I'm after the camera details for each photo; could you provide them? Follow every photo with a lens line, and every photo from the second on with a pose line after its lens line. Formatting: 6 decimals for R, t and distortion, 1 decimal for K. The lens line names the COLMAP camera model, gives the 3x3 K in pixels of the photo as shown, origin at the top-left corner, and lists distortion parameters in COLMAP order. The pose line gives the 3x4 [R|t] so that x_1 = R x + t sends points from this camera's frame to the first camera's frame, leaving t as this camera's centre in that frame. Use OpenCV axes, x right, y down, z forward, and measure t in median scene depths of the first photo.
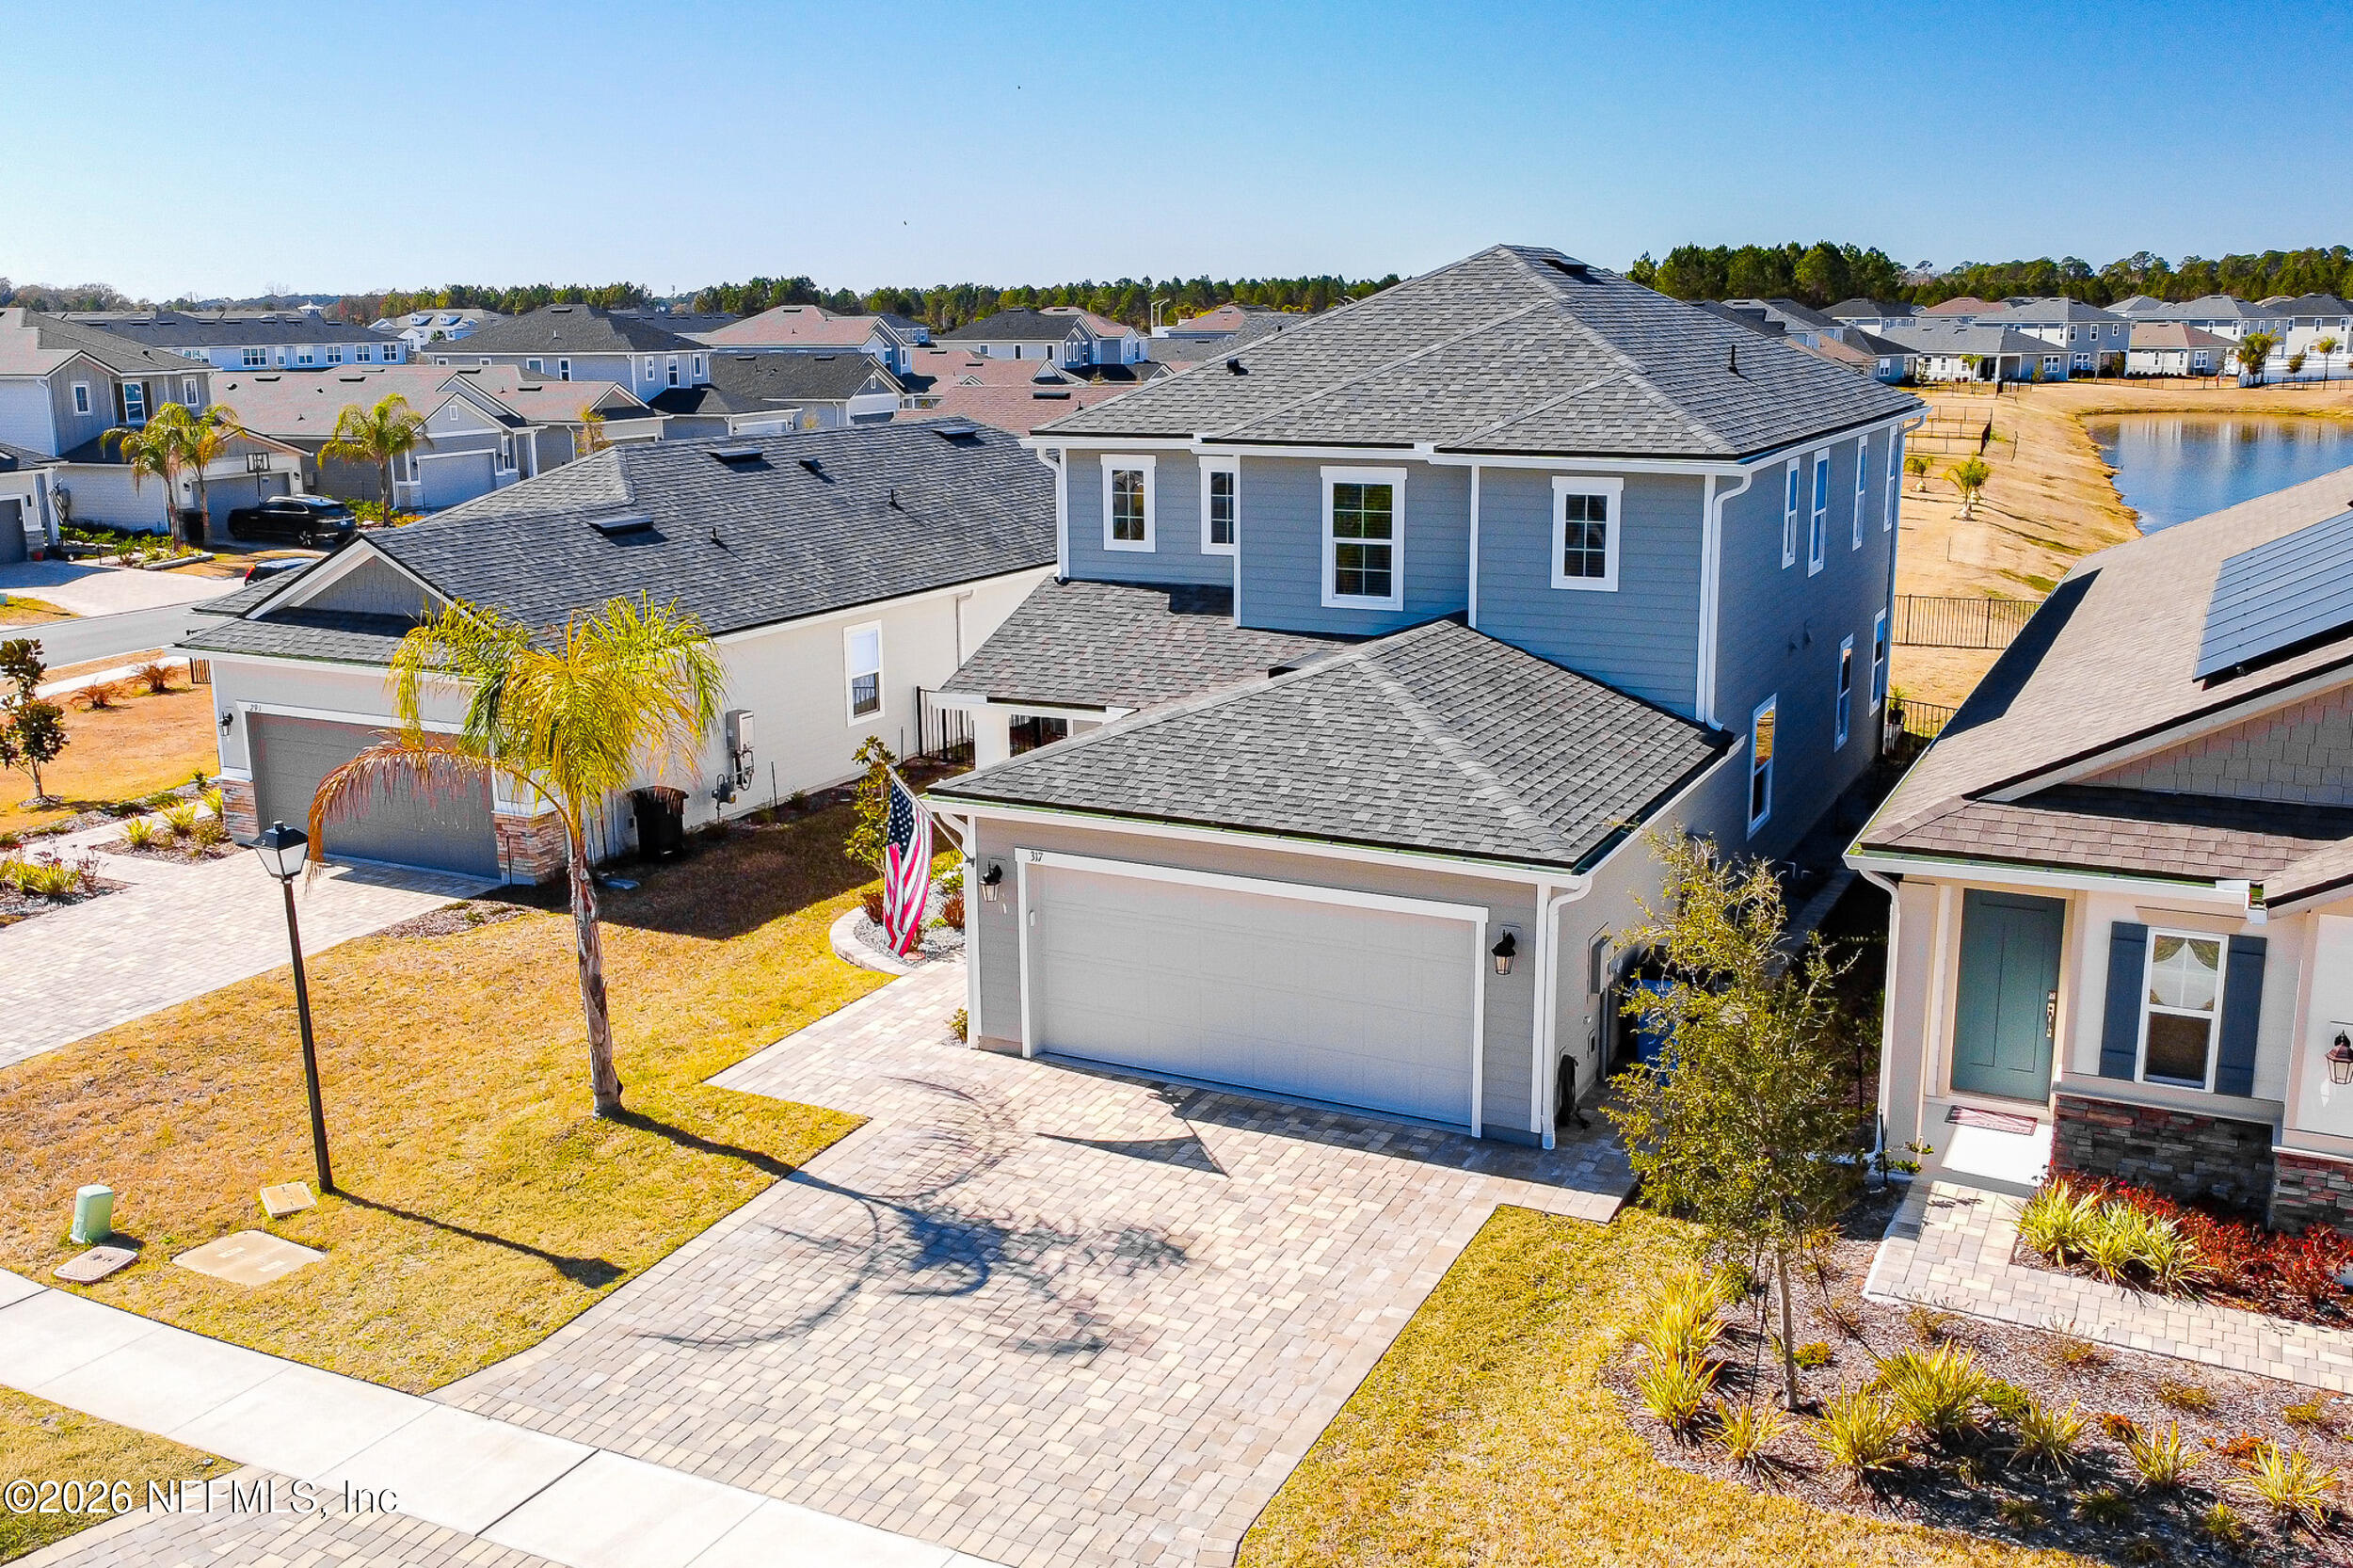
lens RADIAL K [[2109.7, 0, 1176.5], [0, 2109.7, 784.0], [0, 0, 1]] dist [0.009981, -0.012699]
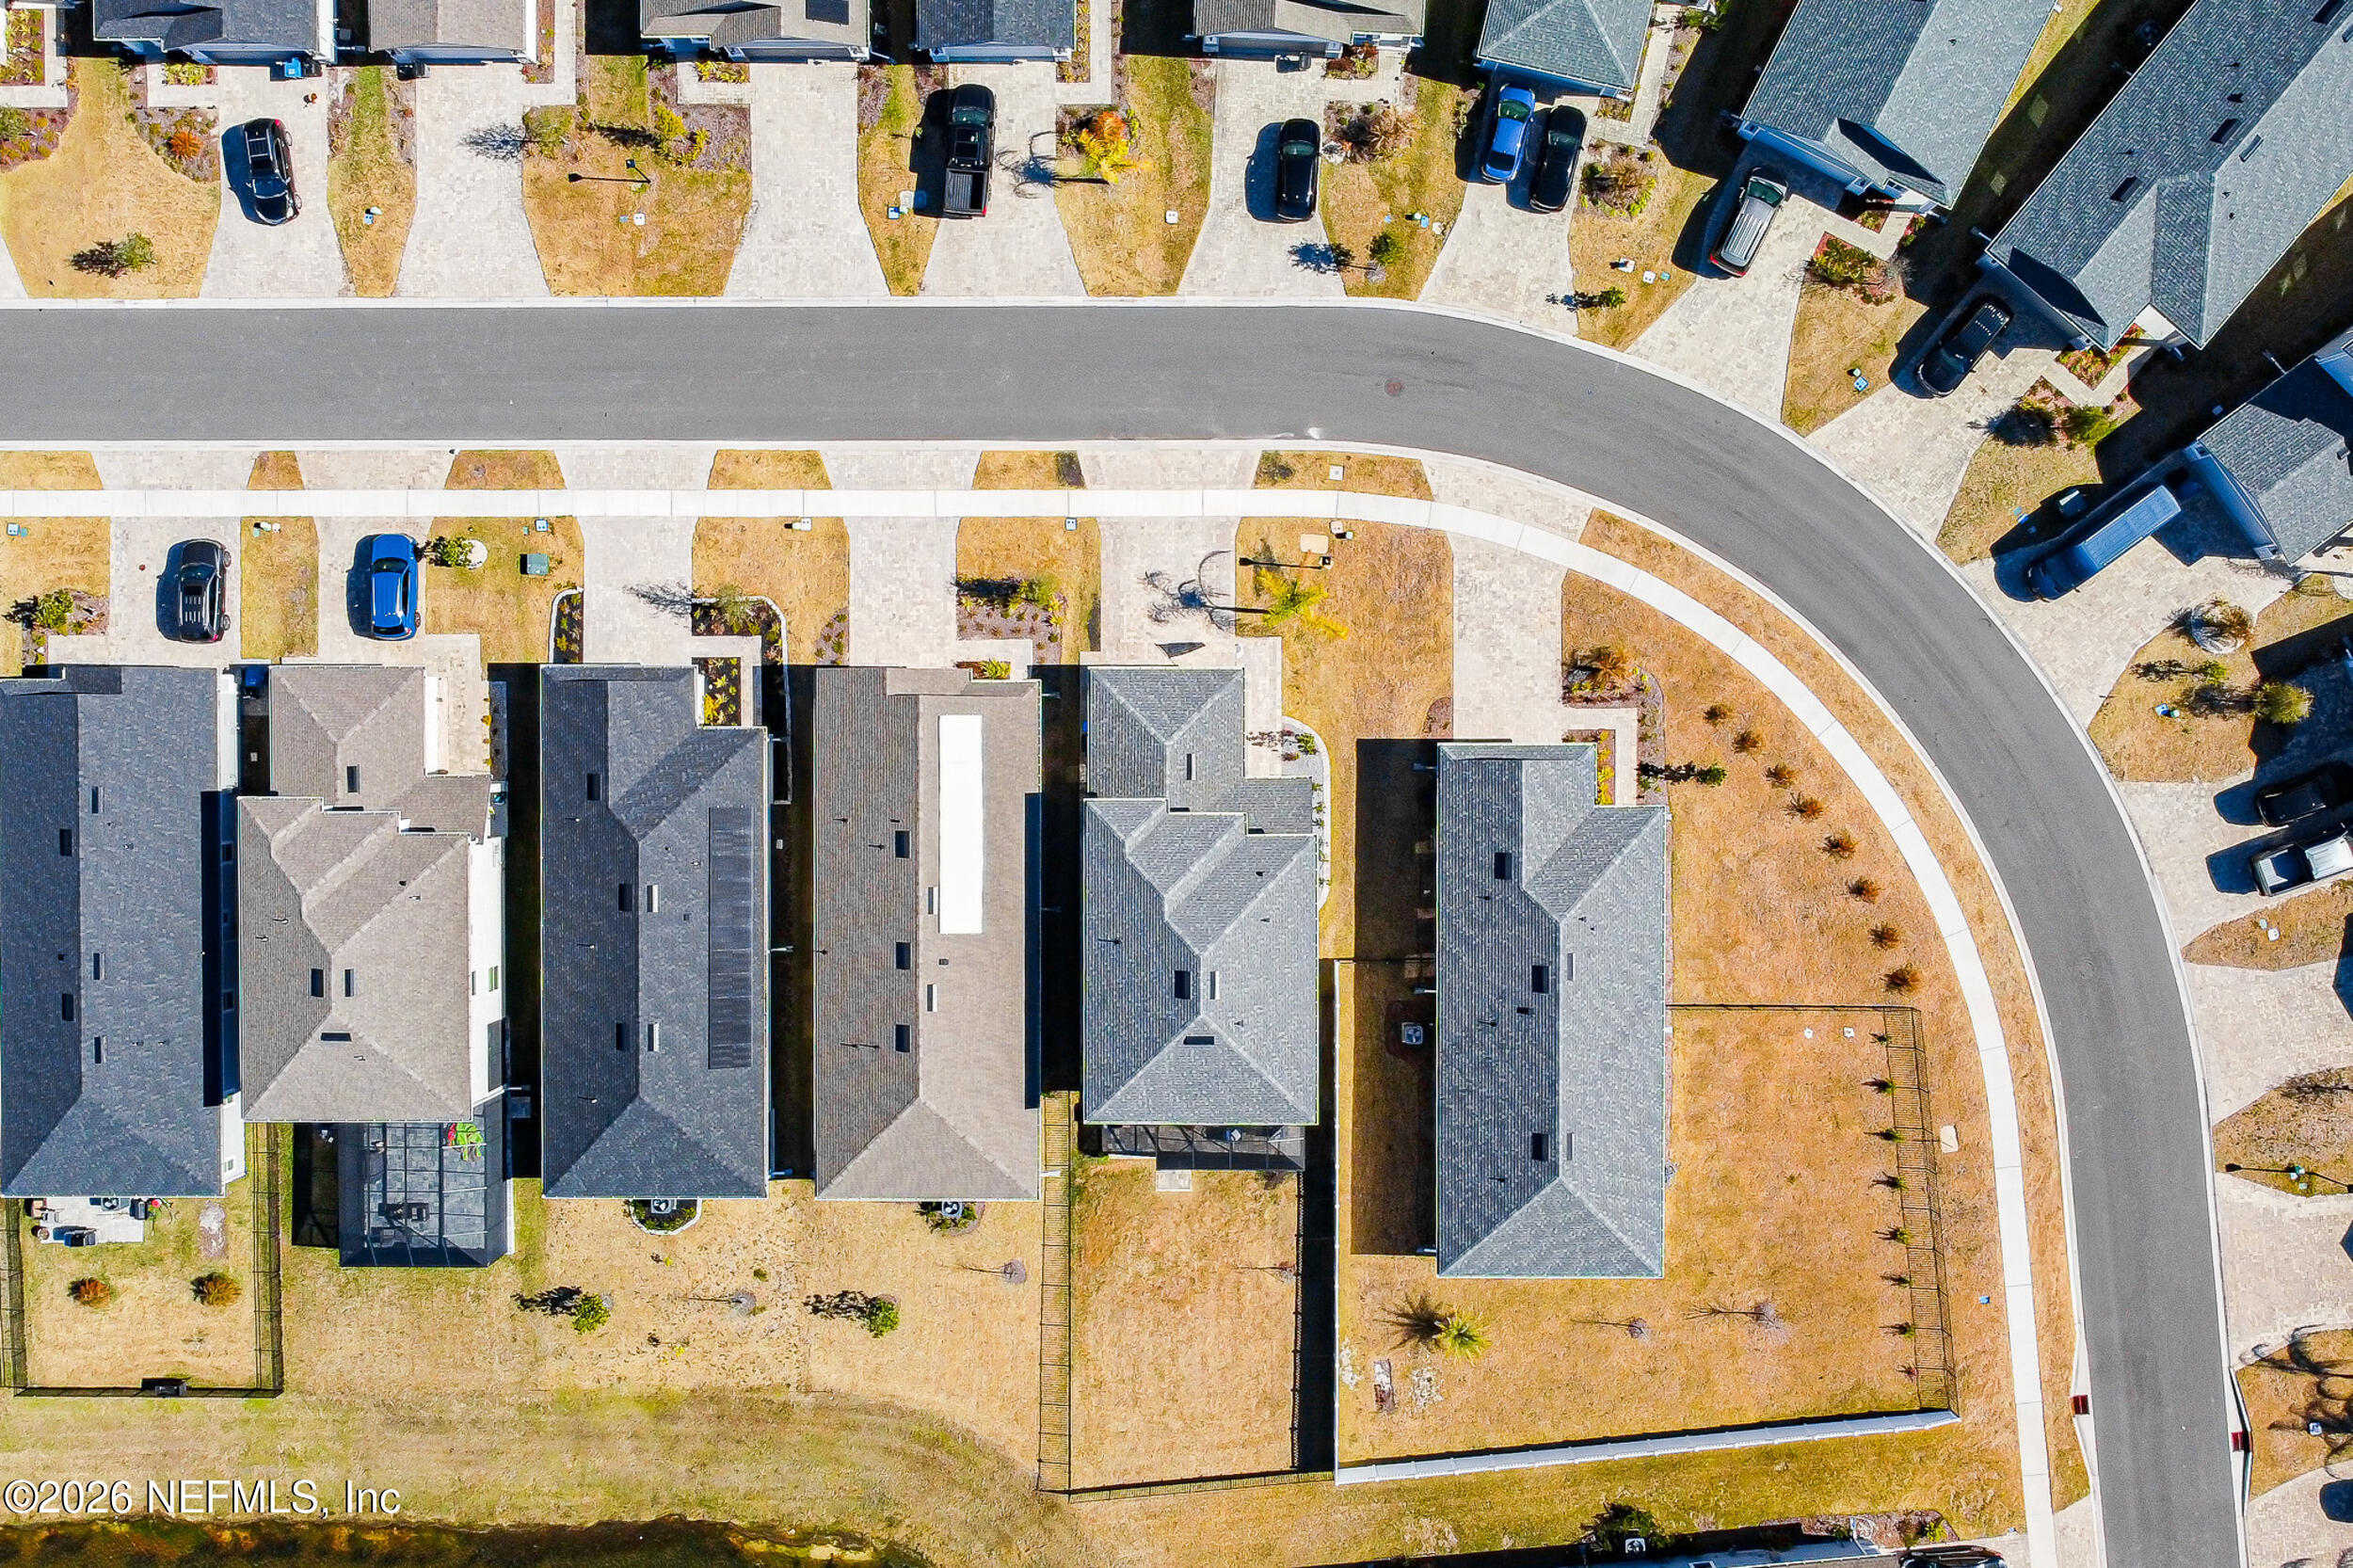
lens RADIAL K [[2109.7, 0, 1176.5], [0, 2109.7, 784.0], [0, 0, 1]] dist [0.009981, -0.012699]
pose [[-0.891617, 0.452108, 0.024839, 0.001663], [-0.083968, -0.219005, 0.972104, -4.374486], [0.444936, 0.864659, 0.233231, 0.130701]]
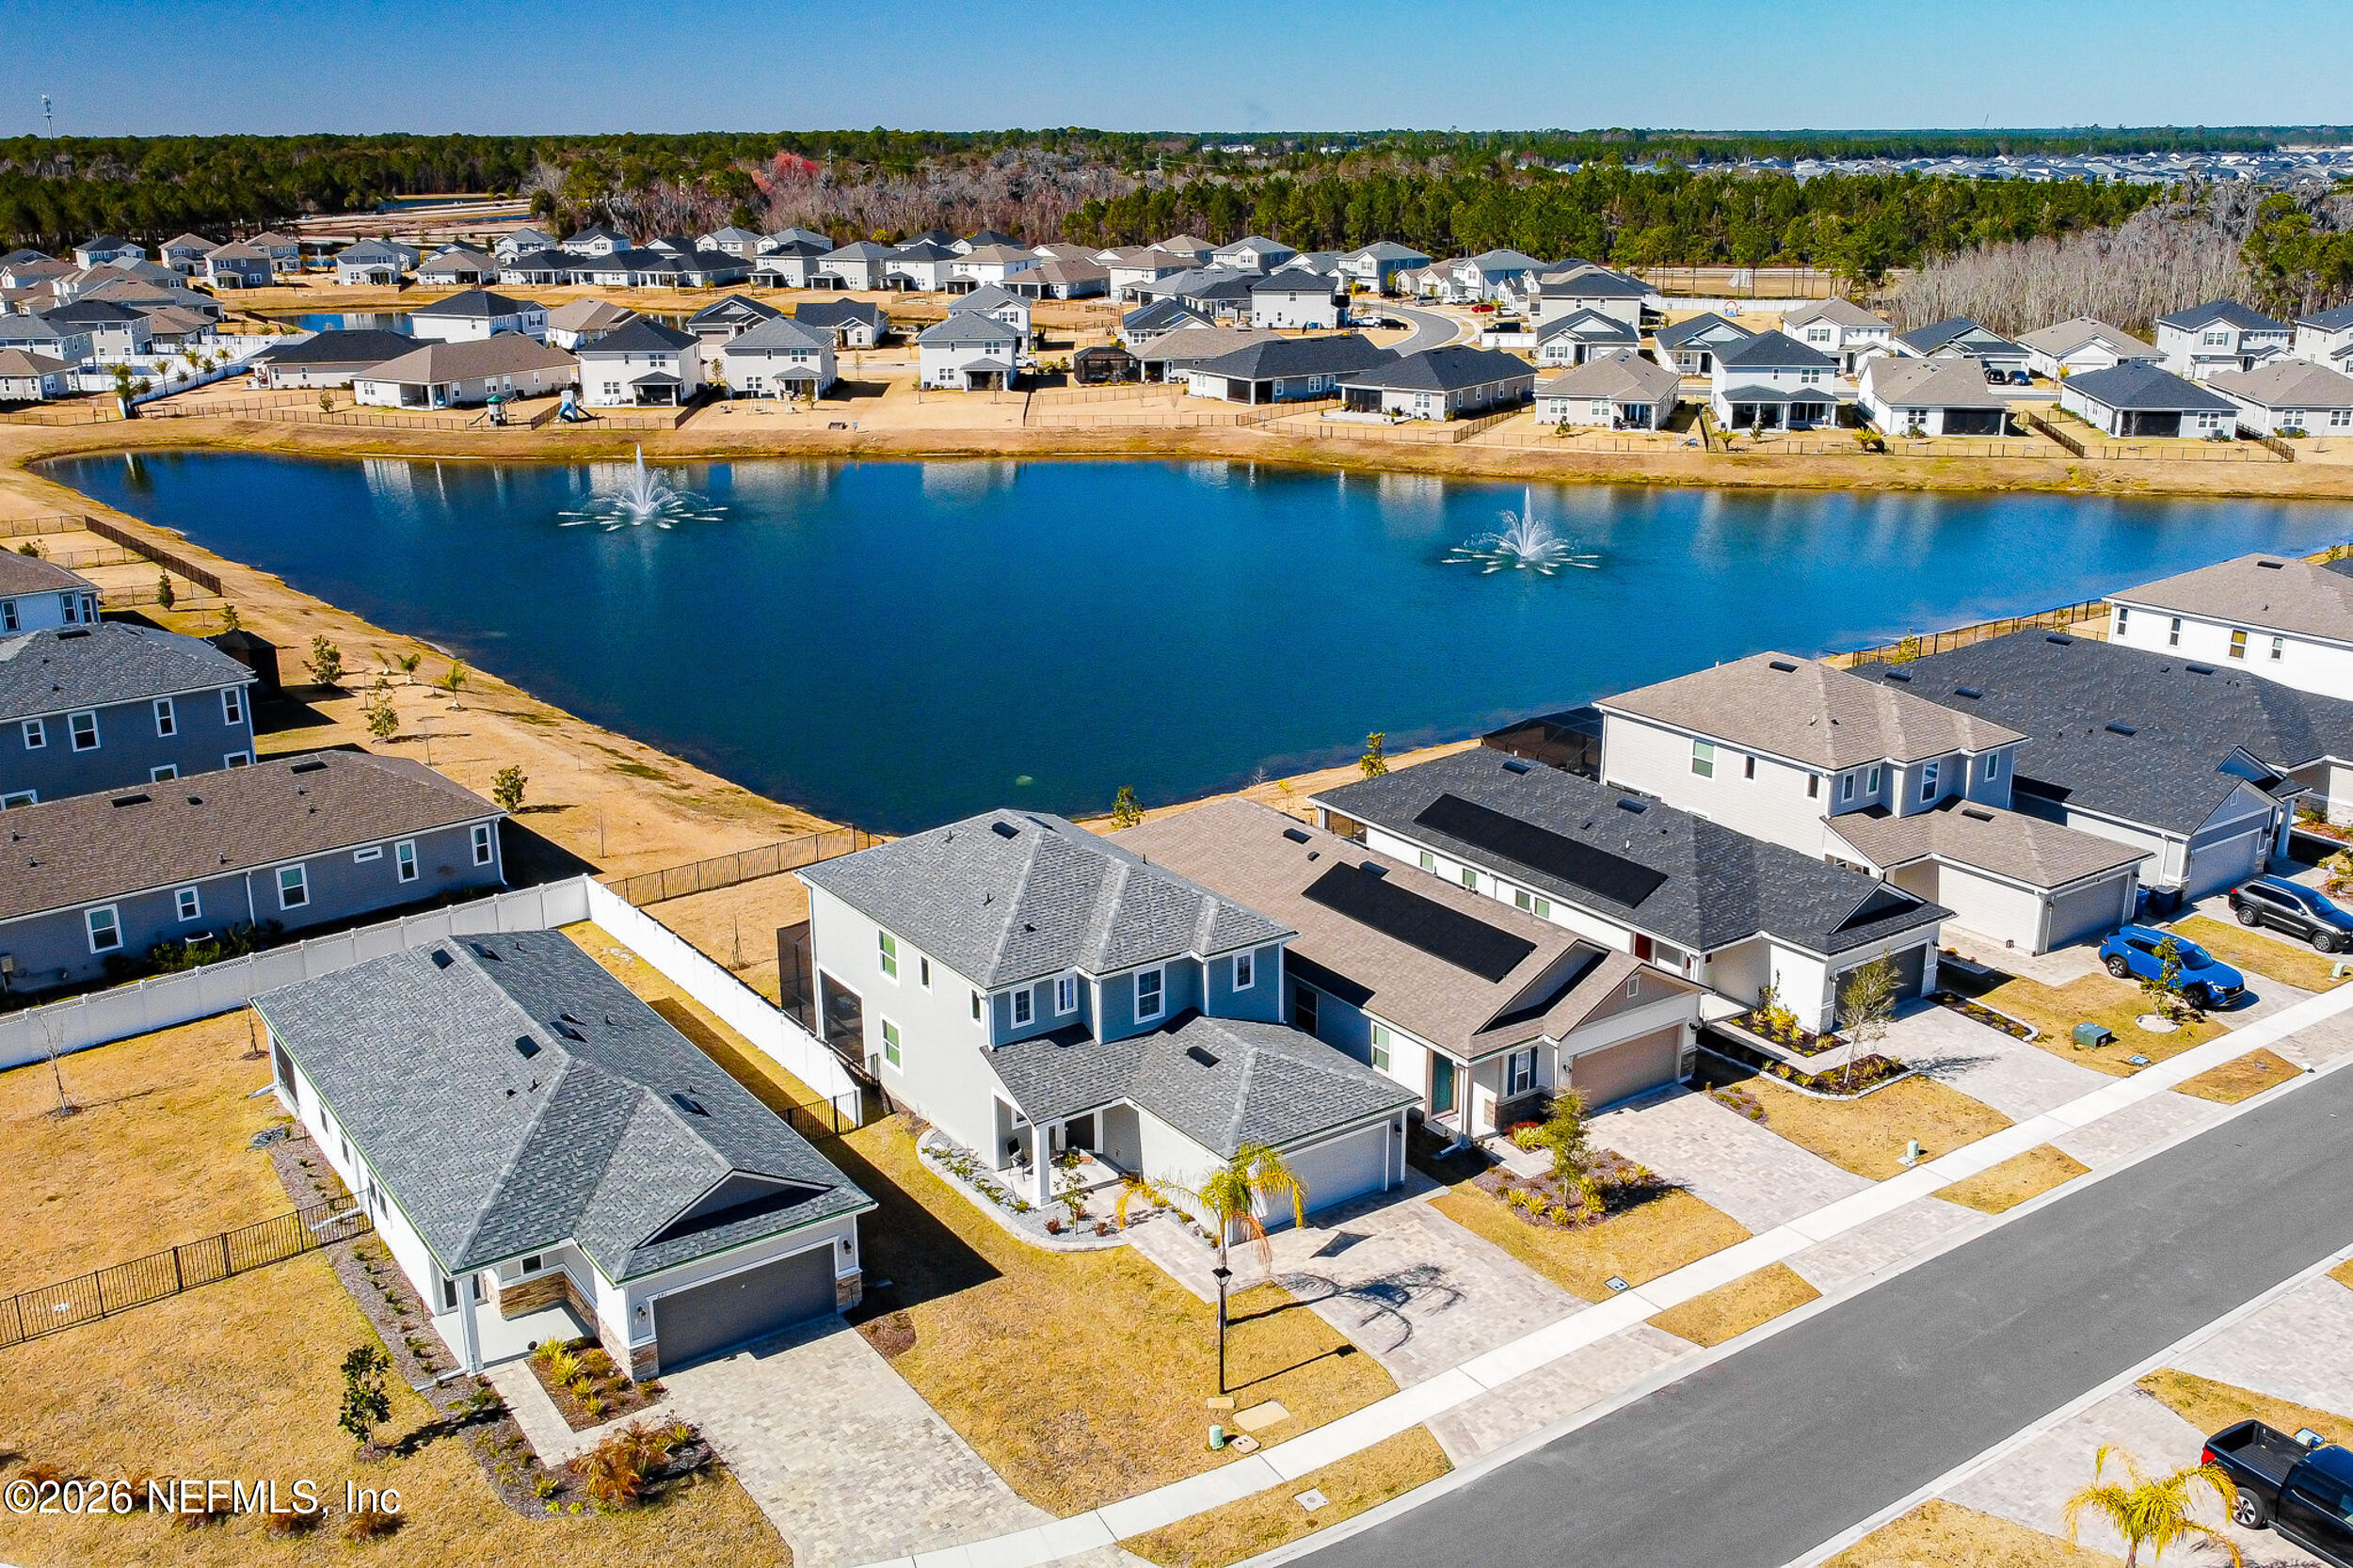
lens RADIAL K [[2109.7, 0, 1176.5], [0, 2109.7, 784.0], [0, 0, 1]] dist [0.009981, -0.012699]
pose [[0.473071, -0.255719, 0.843096, -2.284841], [0.195372, 0.963574, 0.182635, -0.957377], [-0.859089, 0.078318, 0.505799, -0.308133]]
